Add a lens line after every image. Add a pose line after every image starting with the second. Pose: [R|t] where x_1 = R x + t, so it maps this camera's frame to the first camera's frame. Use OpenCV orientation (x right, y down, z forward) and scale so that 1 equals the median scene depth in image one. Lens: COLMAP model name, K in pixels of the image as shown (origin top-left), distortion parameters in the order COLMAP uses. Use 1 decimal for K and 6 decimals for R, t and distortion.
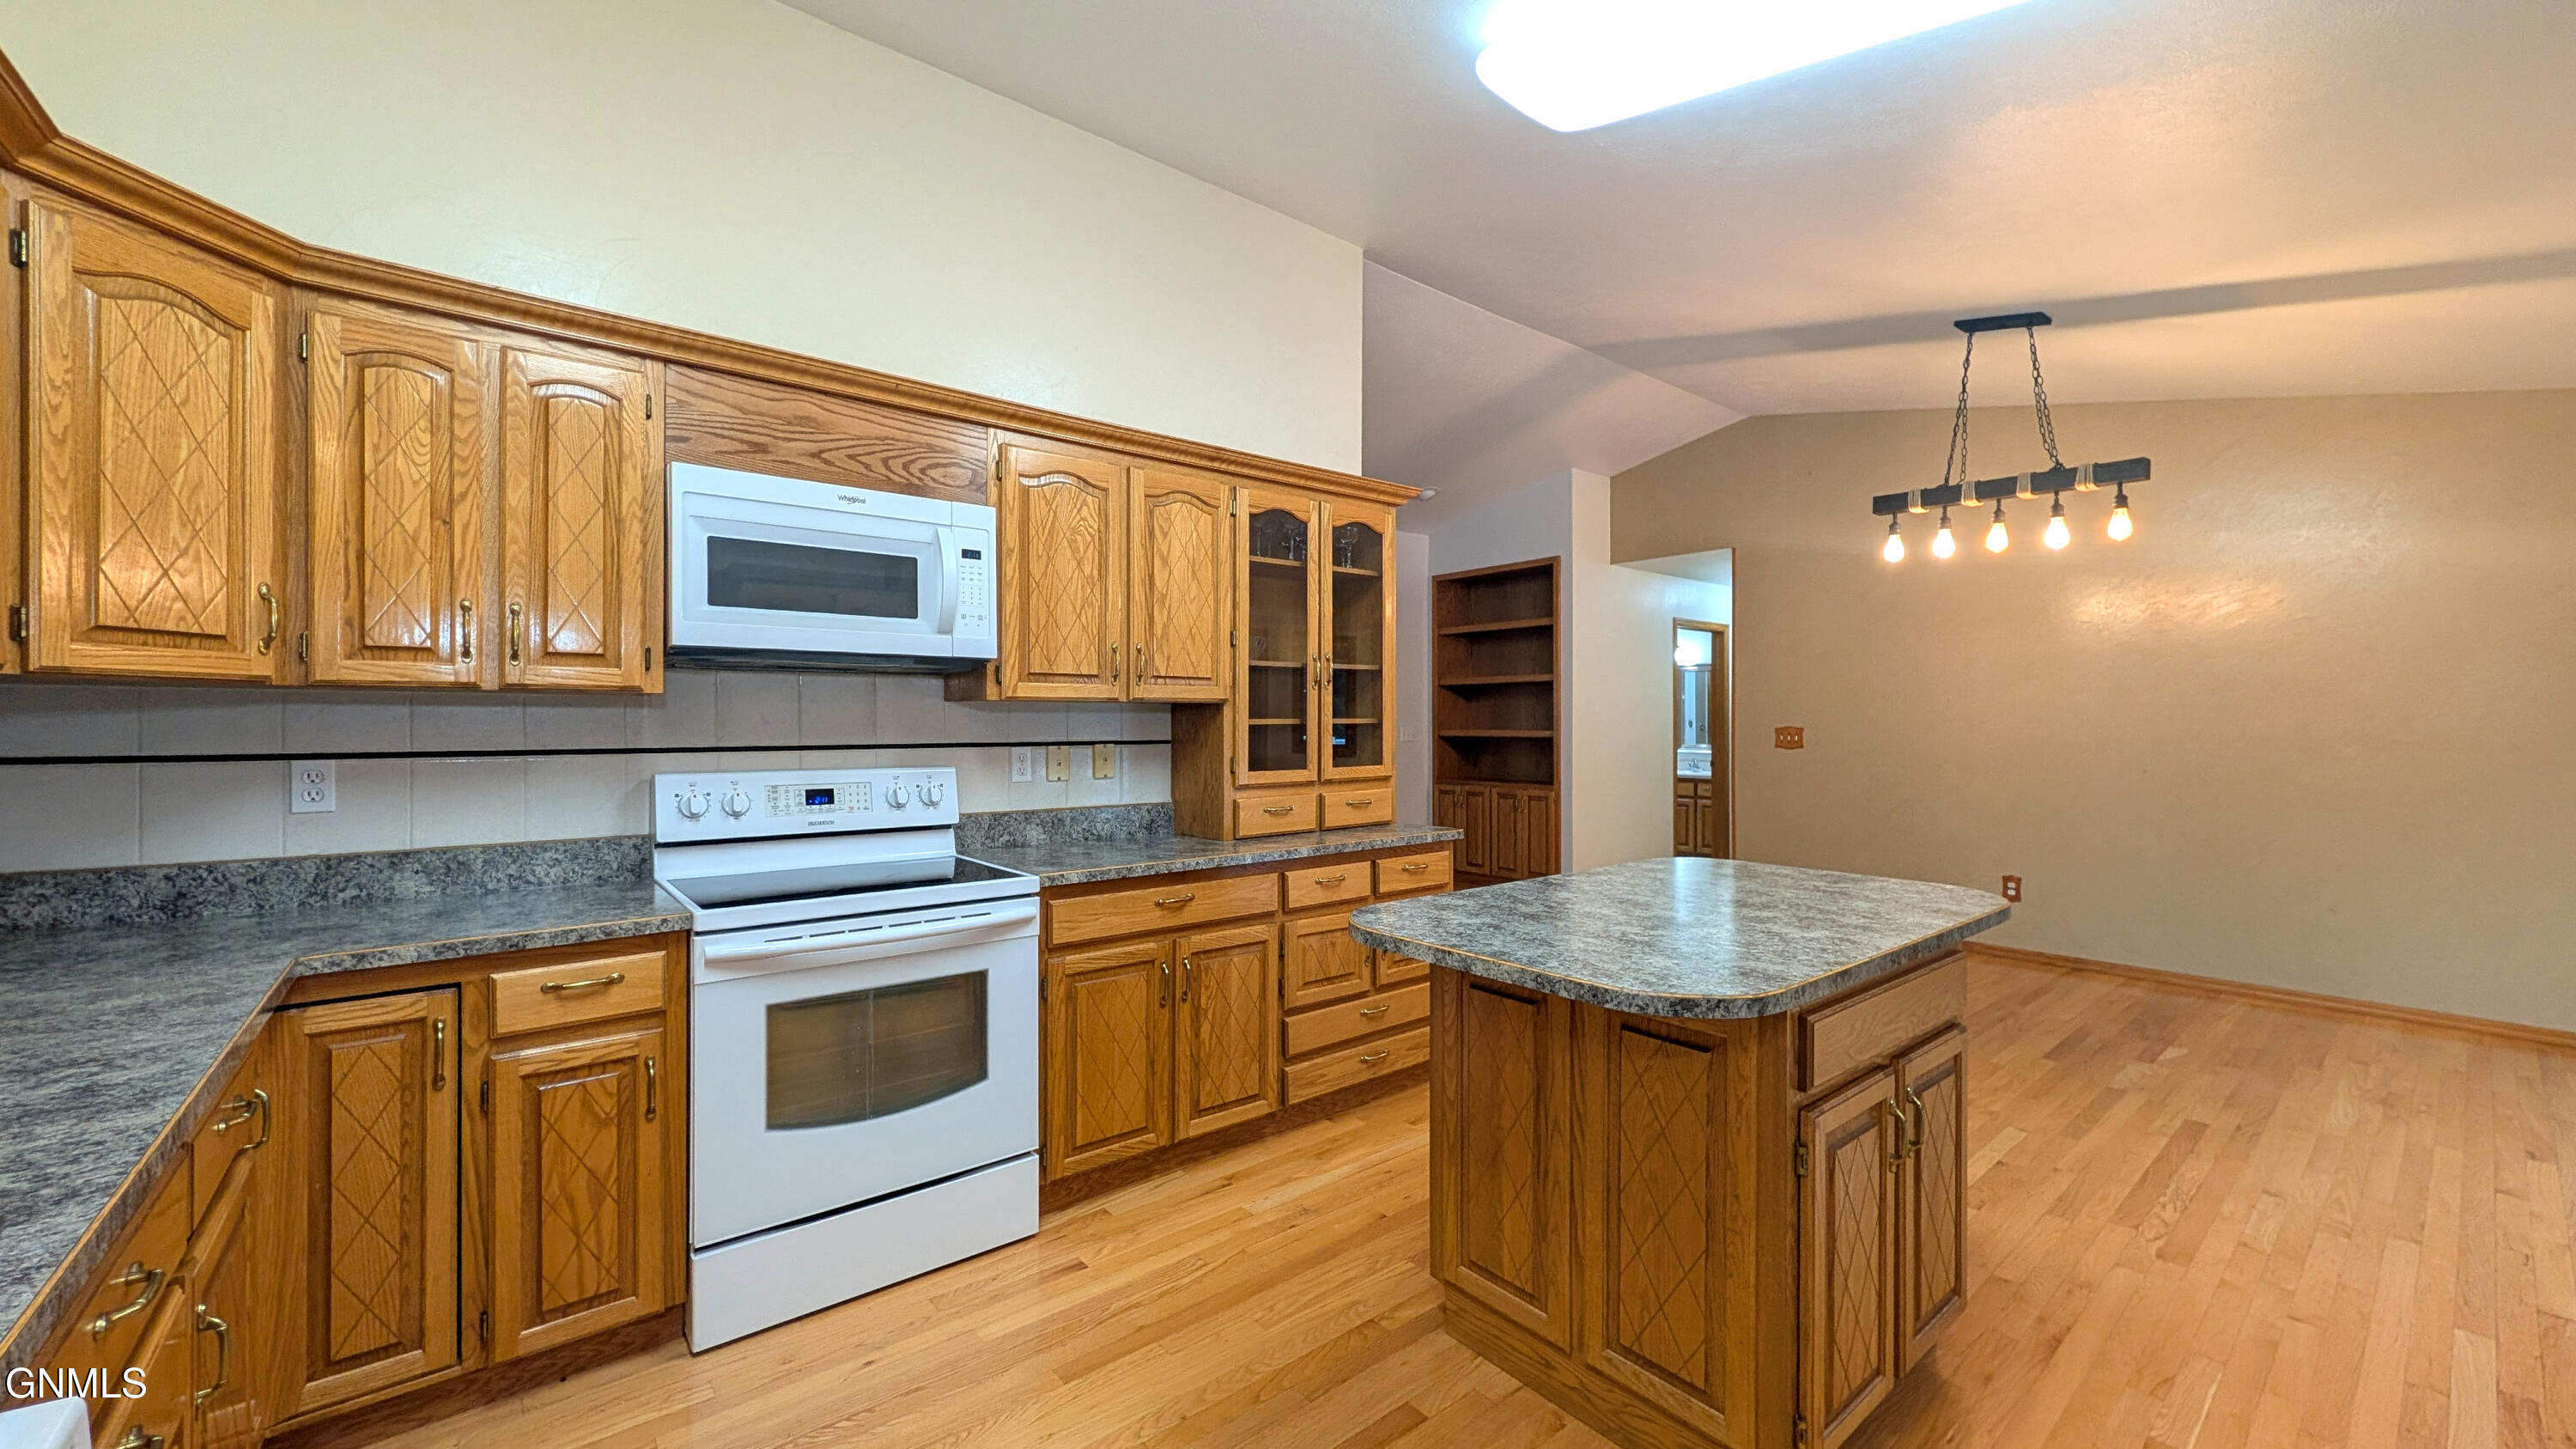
lens RADIAL K [[983.6, 0, 1284.5], [0, 983.6, 719.4], [0, 0, 1]] dist [0.000411, 0.000217]
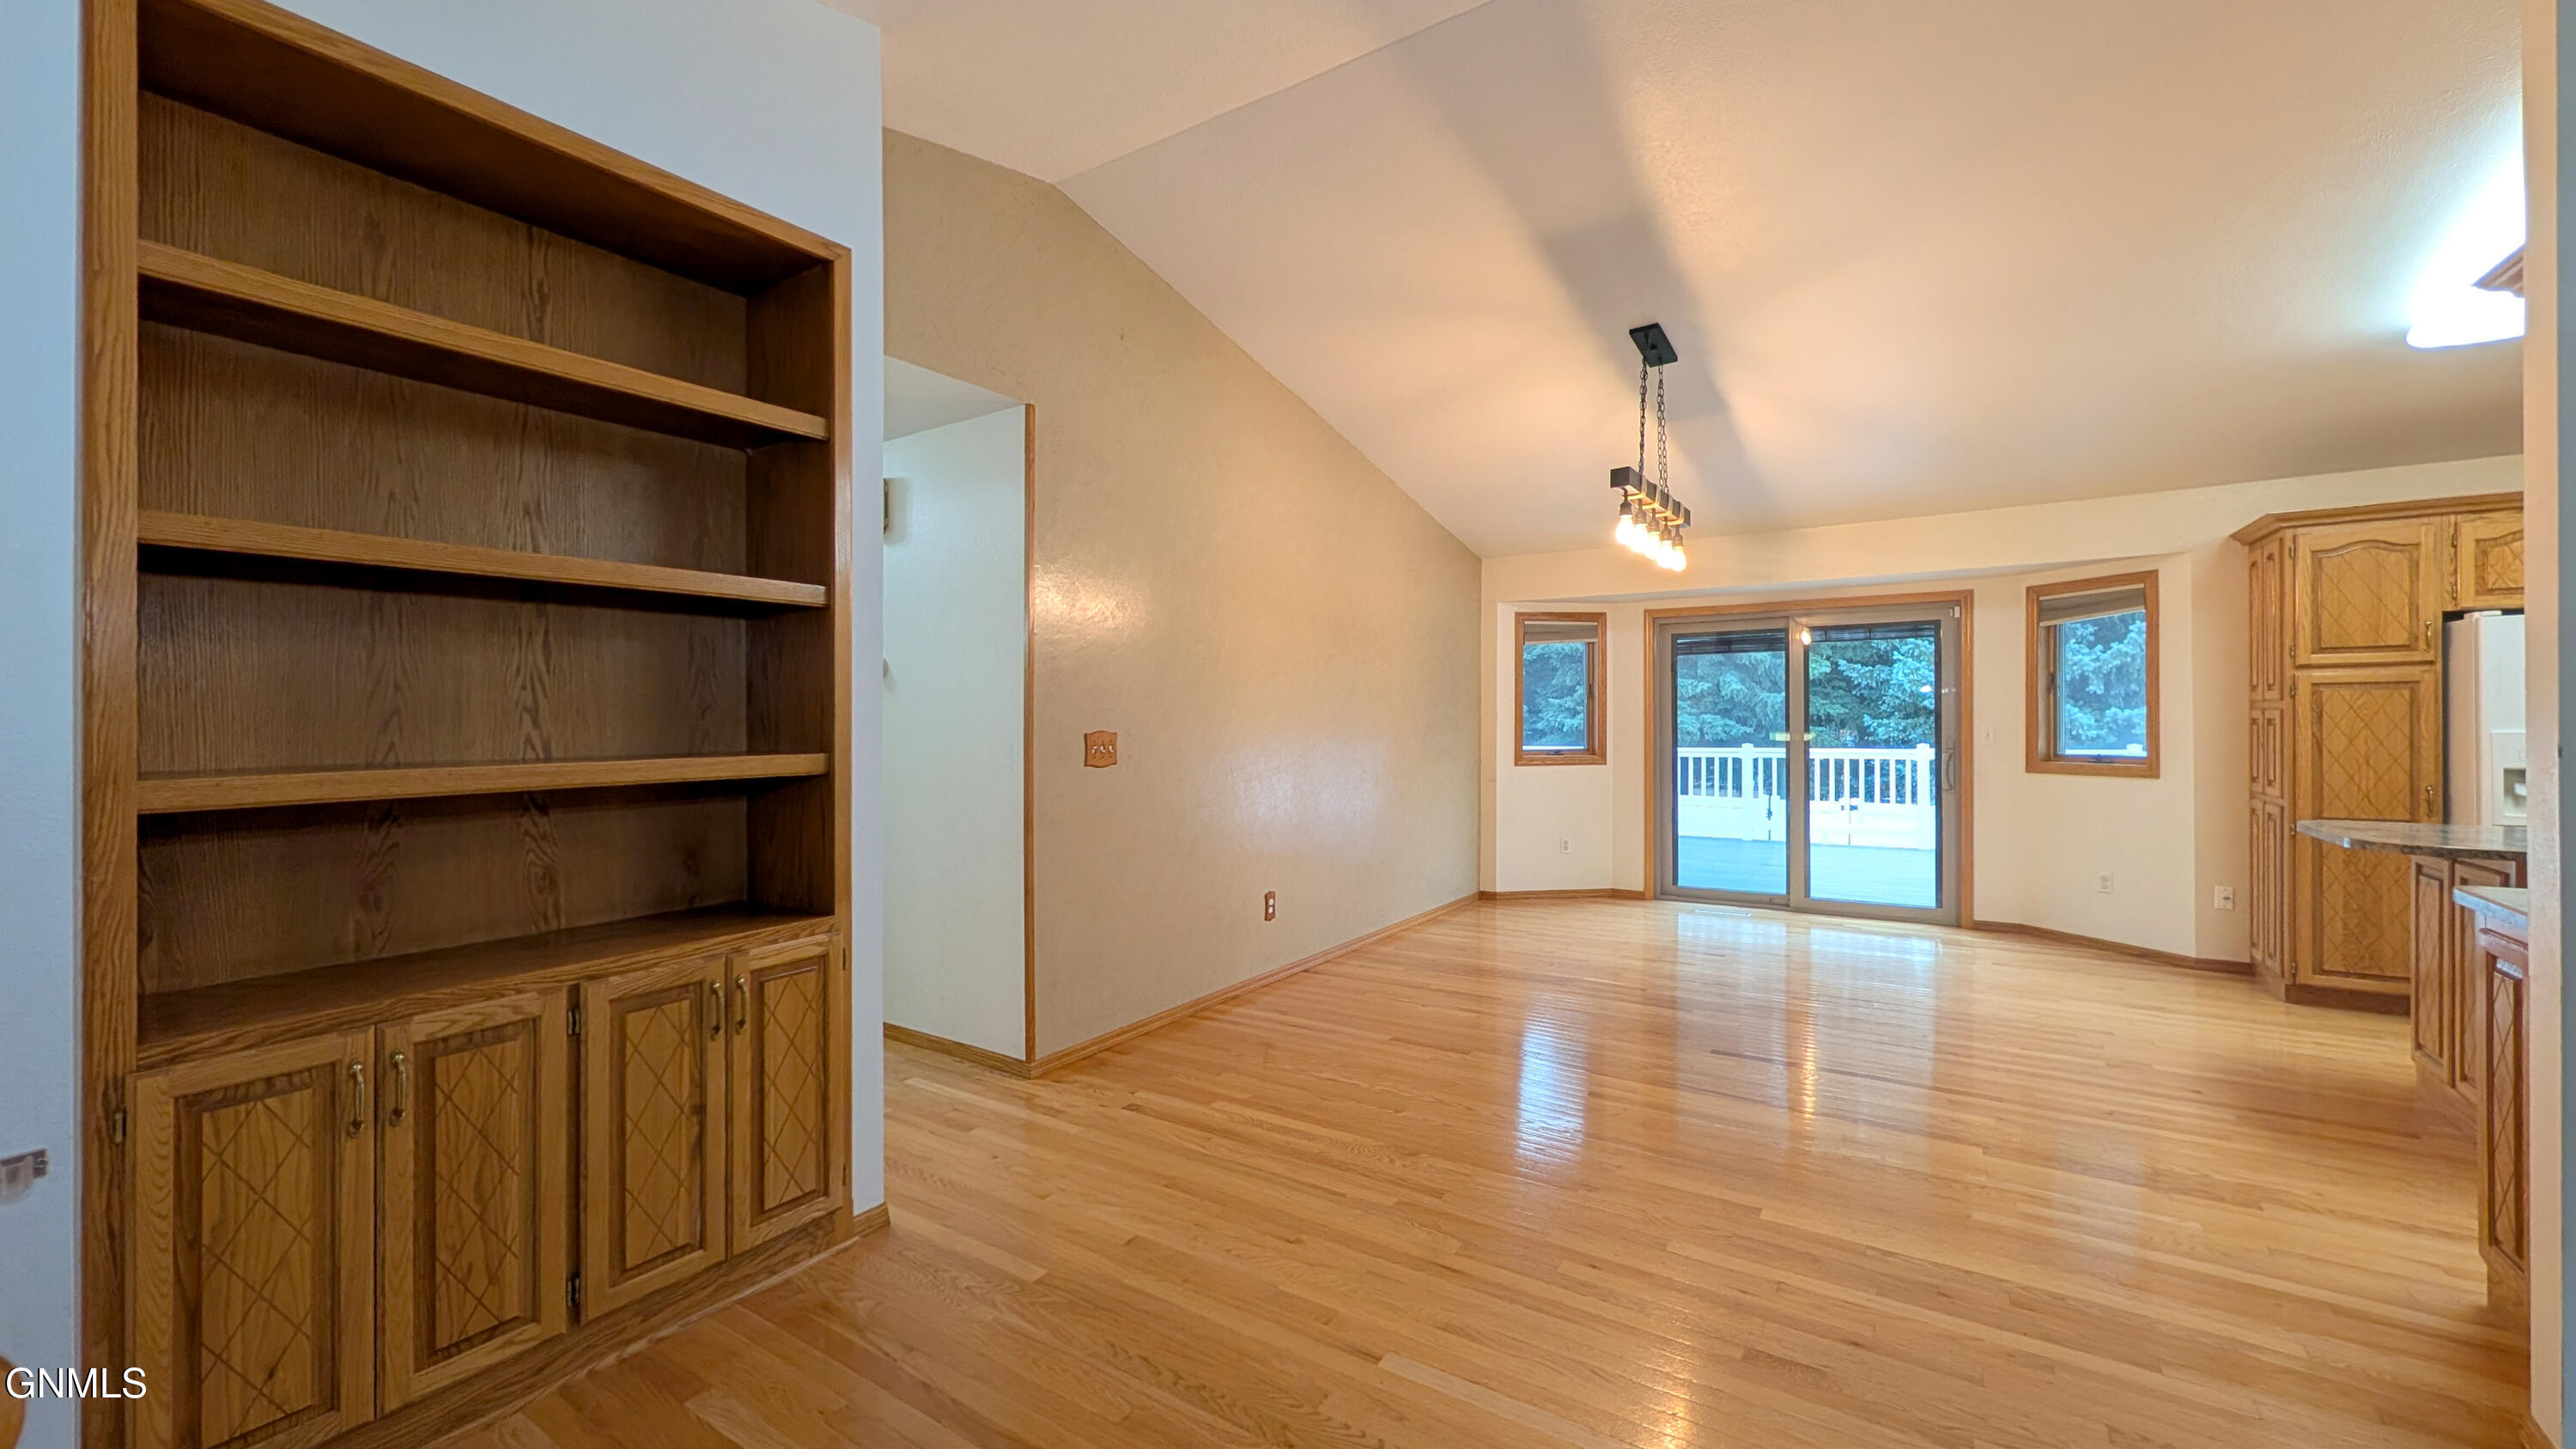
lens RADIAL K [[983.6, 0, 1284.5], [0, 983.6, 719.4], [0, 0, 1]] dist [0.000411, 0.000217]
pose [[-0.298398, 0.002375, 0.954439, -0.180817], [0.006420, 0.999979, -0.000481, 0.001685], [-0.954420, 0.005984, -0.298407, 1.806408]]
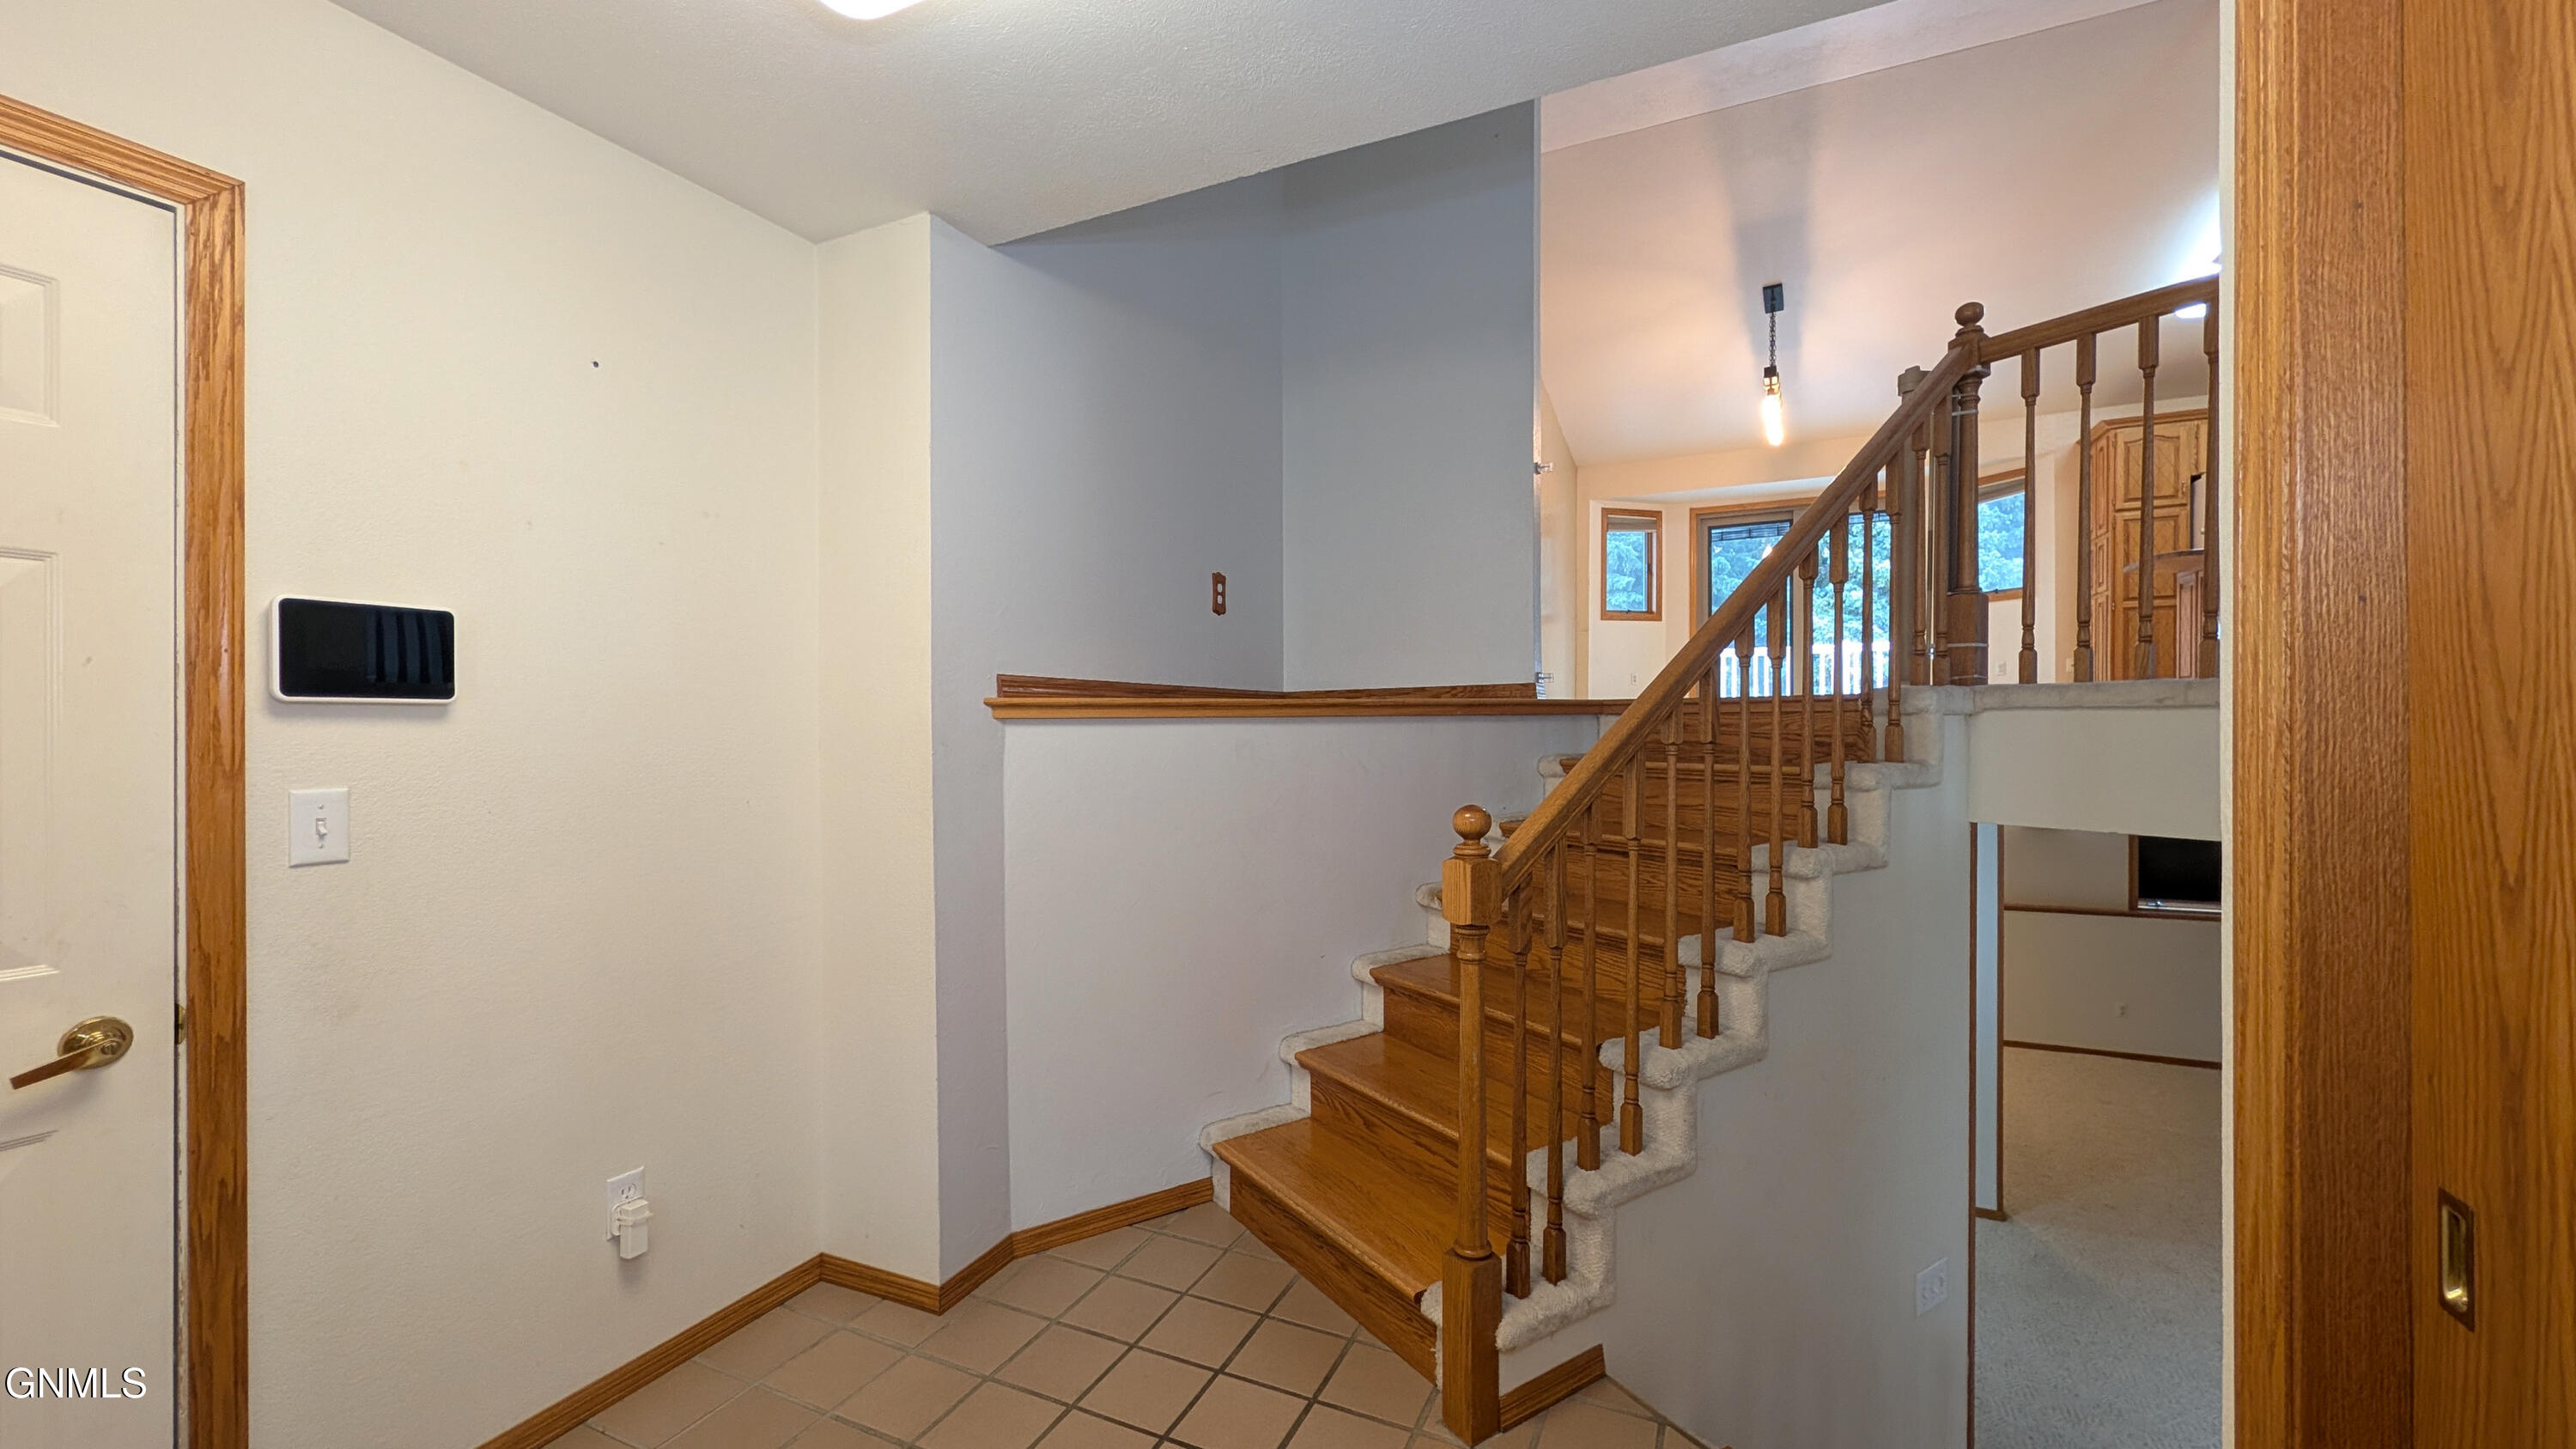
lens RADIAL K [[997.5, 0, 1306.8], [0, 997.5, 728.0], [0, 0, 1]] dist [0.007893, 0.000119]
pose [[-0.436406, 0.002779, 0.899746, -0.531660], [0.009705, 0.999952, 0.001619, 0.365061], [-0.899698, 0.009439, -0.436412, 2.667350]]
